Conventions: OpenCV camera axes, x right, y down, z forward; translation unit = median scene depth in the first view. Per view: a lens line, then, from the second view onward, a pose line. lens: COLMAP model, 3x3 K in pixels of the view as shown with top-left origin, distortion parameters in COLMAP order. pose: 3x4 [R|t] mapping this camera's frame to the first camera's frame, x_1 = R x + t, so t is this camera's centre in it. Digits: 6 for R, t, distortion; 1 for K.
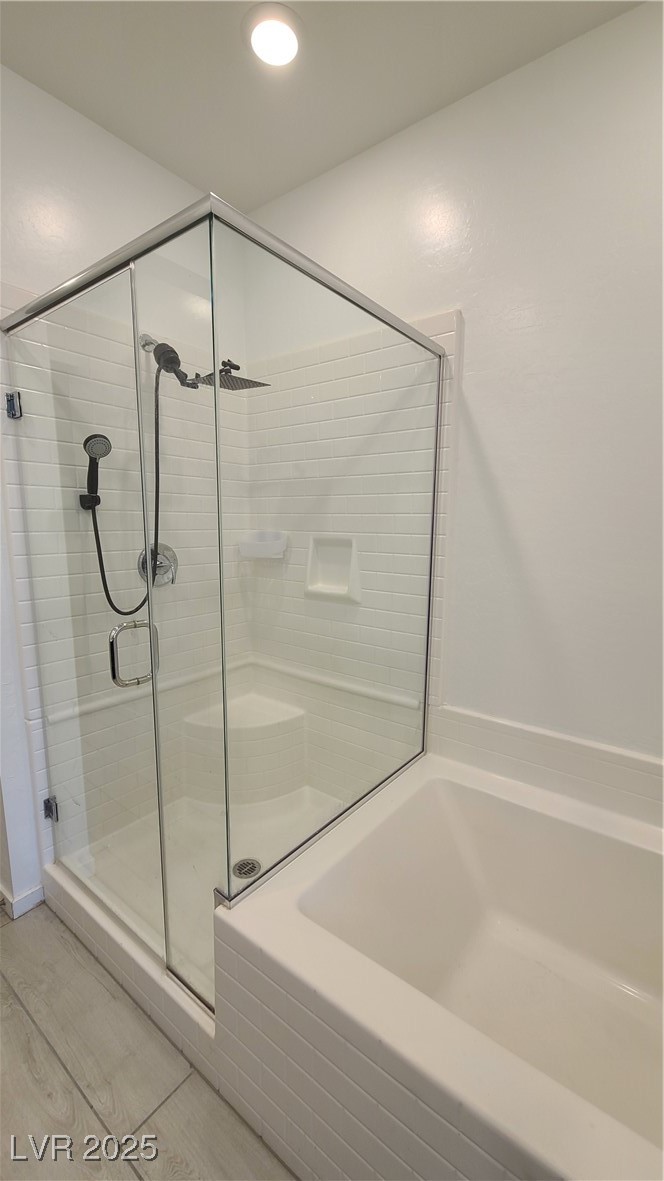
lens RADIAL K [[485.6, 0, 339.2], [0, 485.6, 598.8], [0, 0, 1]] dist [0.001527, -0.002135]
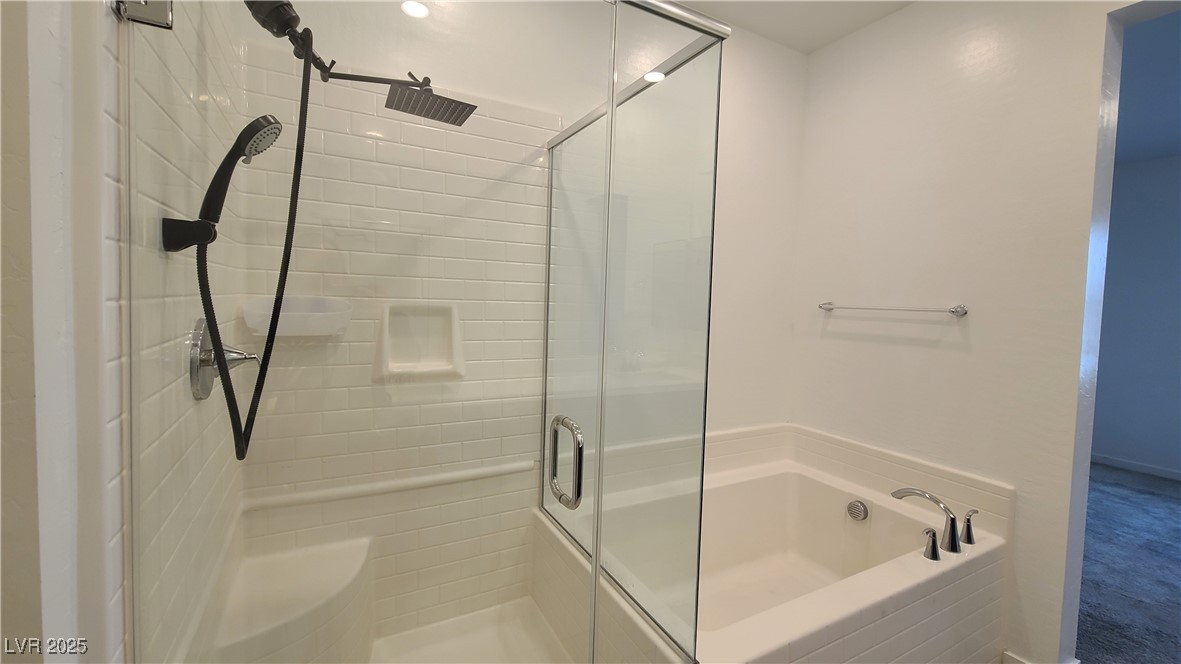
lens RADIAL K [[485.6, 0, 597.5], [0, 485.6, 325.9], [0, 0, 1]] dist [0.001527, -0.002135]
pose [[0.402592, -0.047714, 0.914135, -0.787908], [0.118580, 0.992944, -0.000396, -0.064834], [-0.907667, 0.108558, 0.405409, 0.461892]]
